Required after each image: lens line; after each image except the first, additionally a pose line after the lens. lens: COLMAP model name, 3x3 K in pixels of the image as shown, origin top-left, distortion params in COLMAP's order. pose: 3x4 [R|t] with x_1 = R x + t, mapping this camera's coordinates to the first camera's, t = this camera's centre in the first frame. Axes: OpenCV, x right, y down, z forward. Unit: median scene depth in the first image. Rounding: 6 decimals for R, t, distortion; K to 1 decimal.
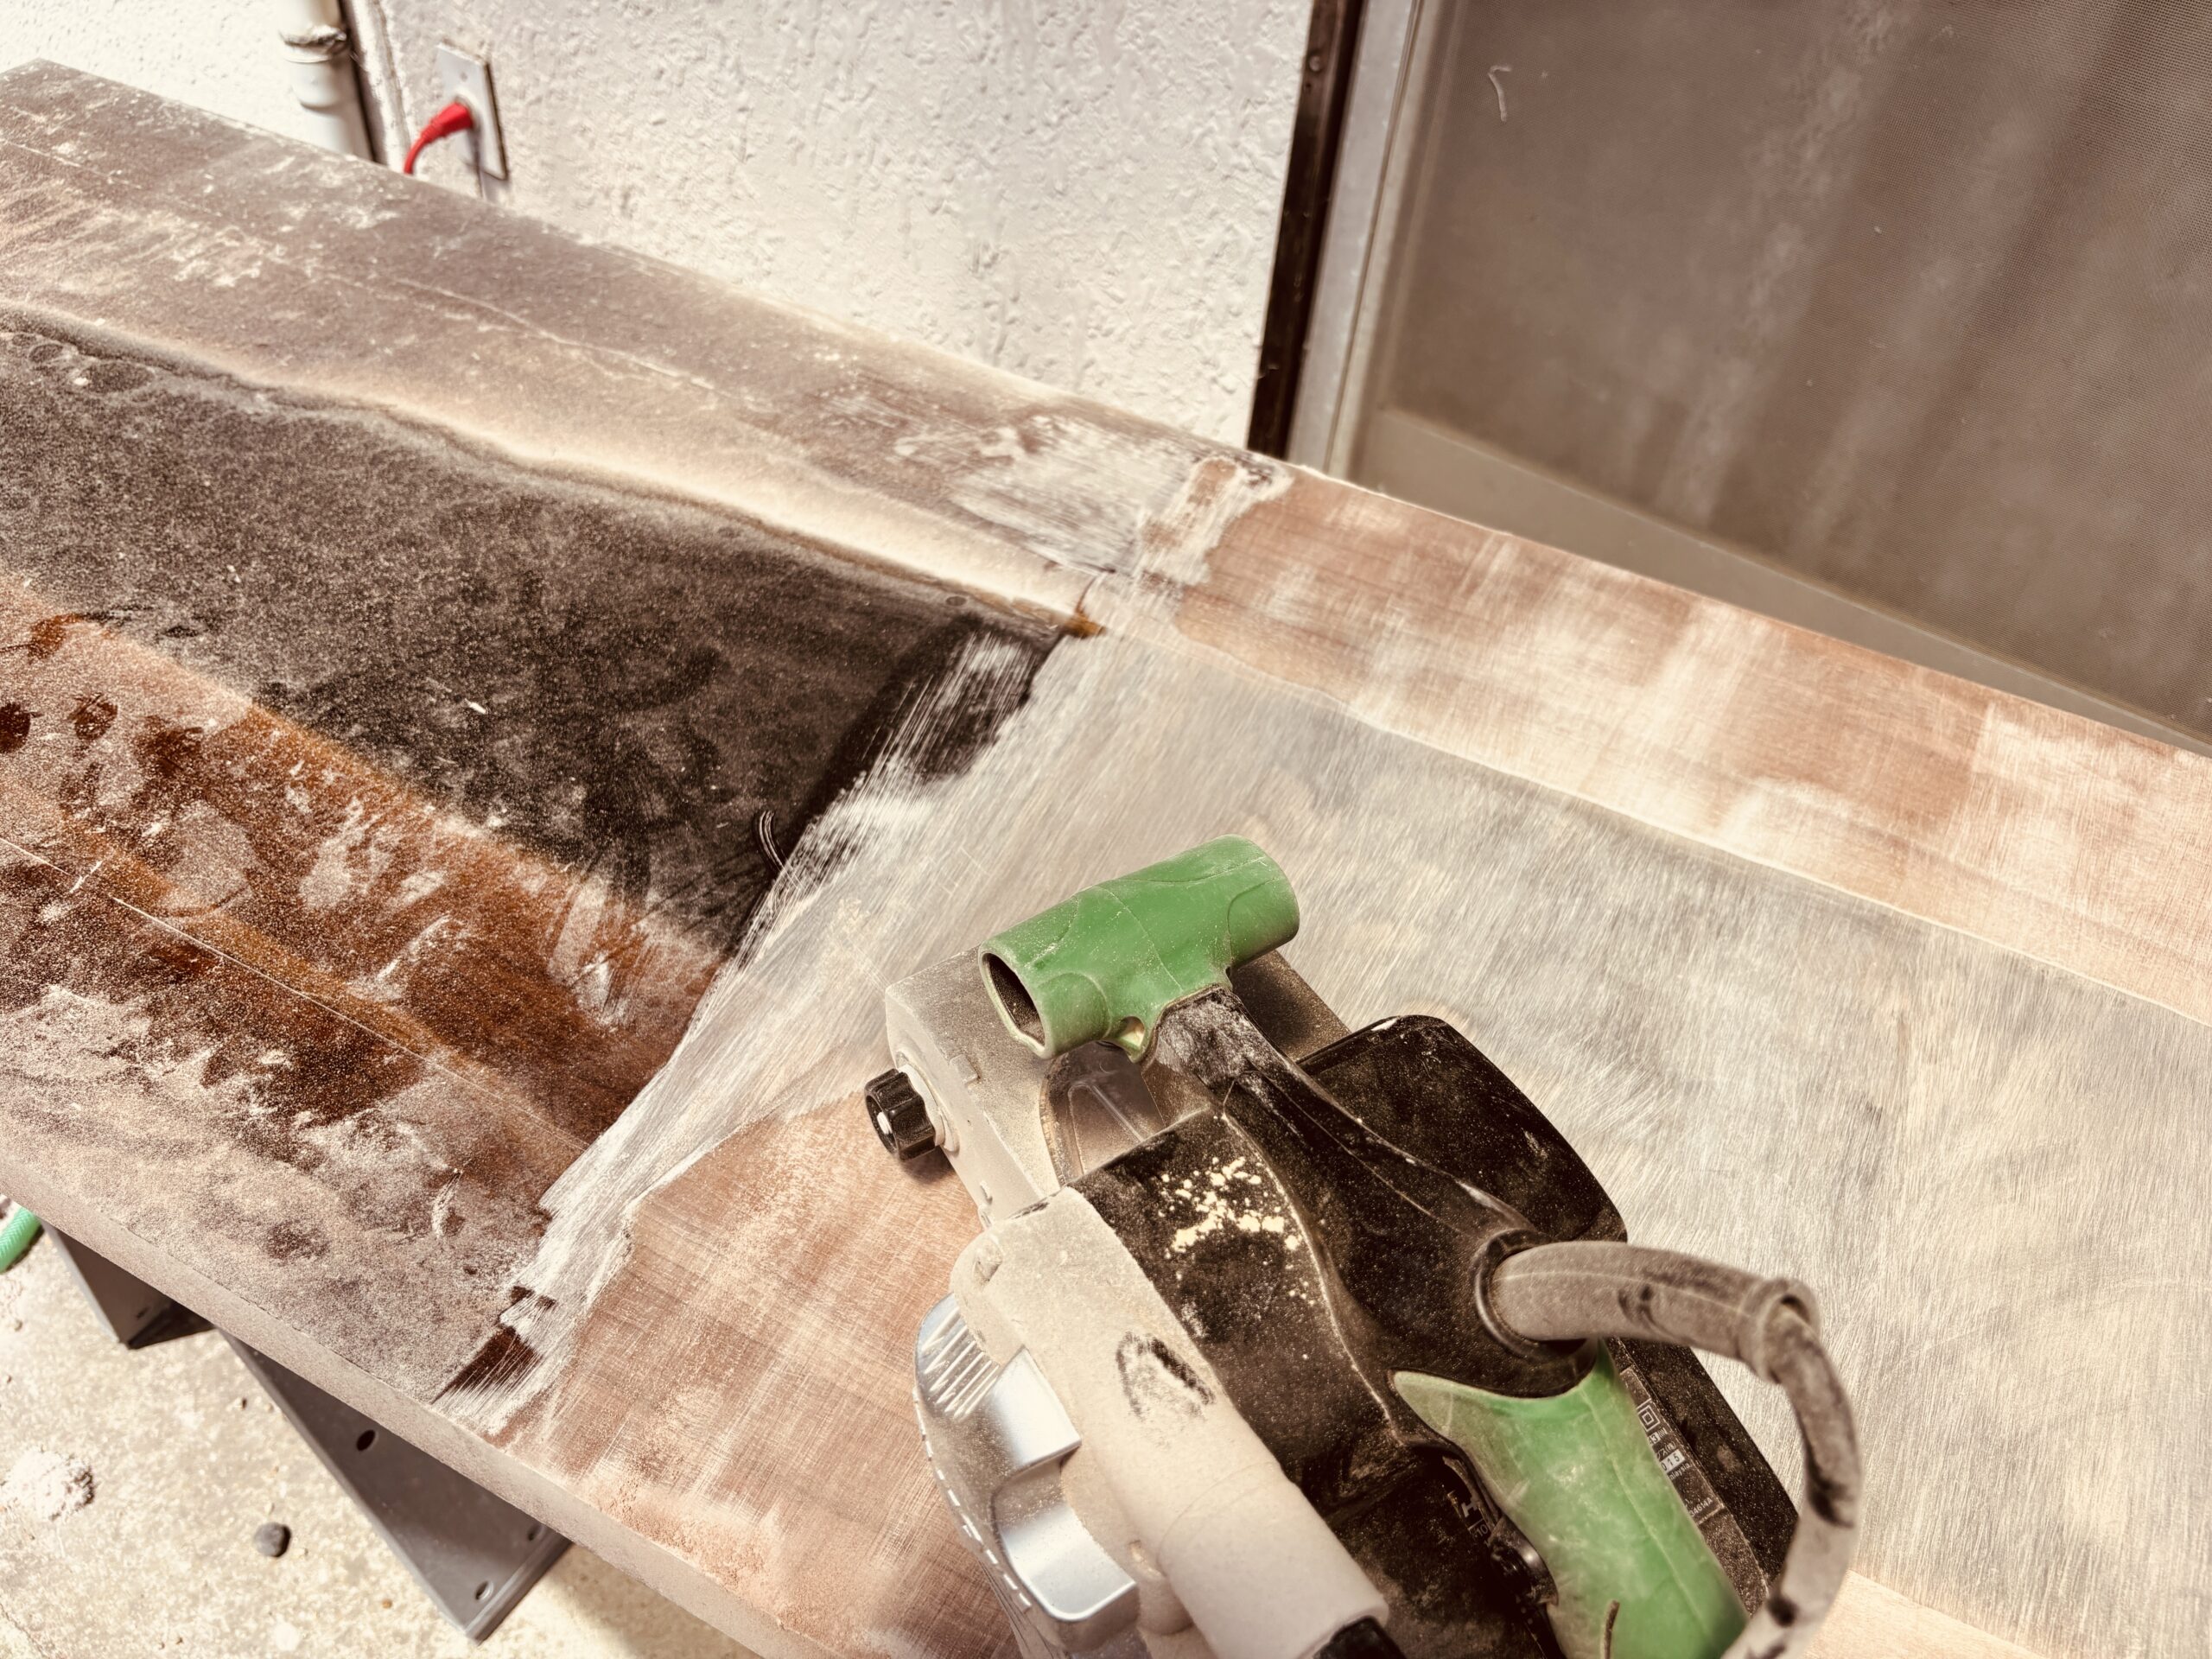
lens RADIAL K [[1702.8, 0, 1104.4], [0, 1702.8, 832.6], [0, 0, 1]] dist [0.015365, -0.036951]
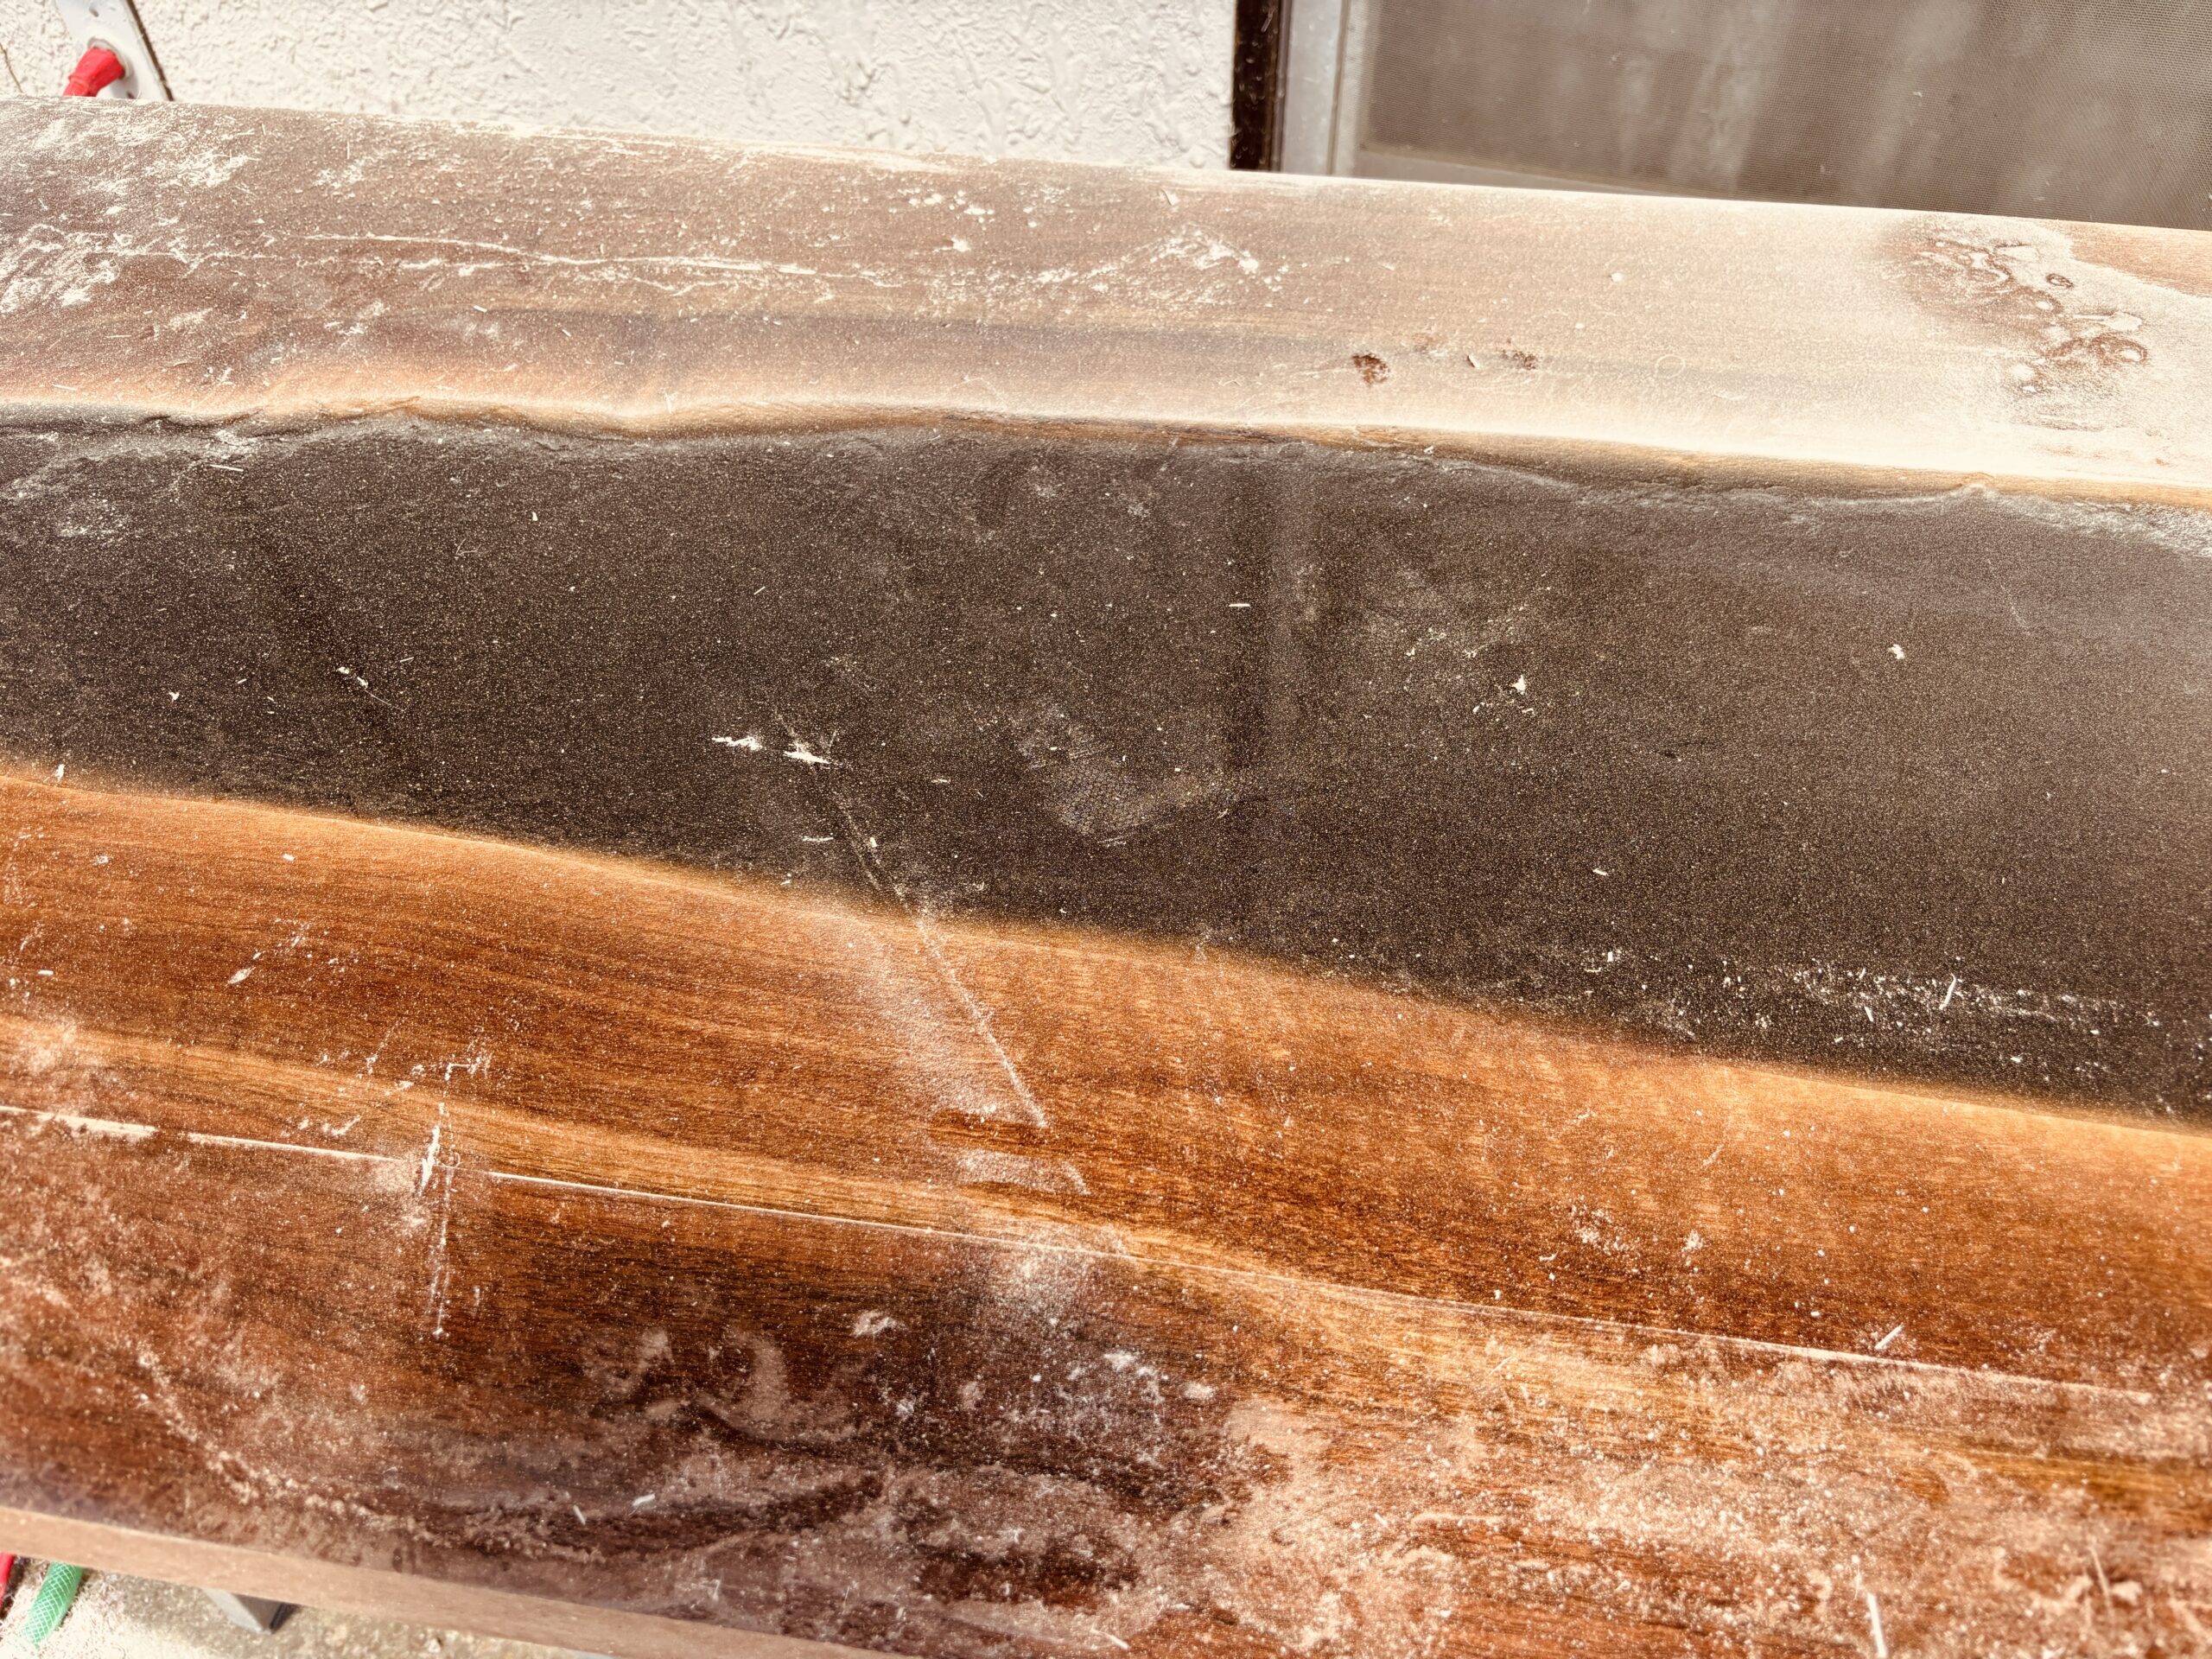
lens RADIAL K [[1702.8, 0, 1110.4], [0, 1702.8, 836.1], [0, 0, 1]] dist [0.015365, -0.036951]
pose [[0.943949, -0.290536, 0.156680, -0.299685], [0.274352, 0.954481, 0.117030, -0.074460], [-0.183549, -0.067485, 0.980691, 0.211730]]
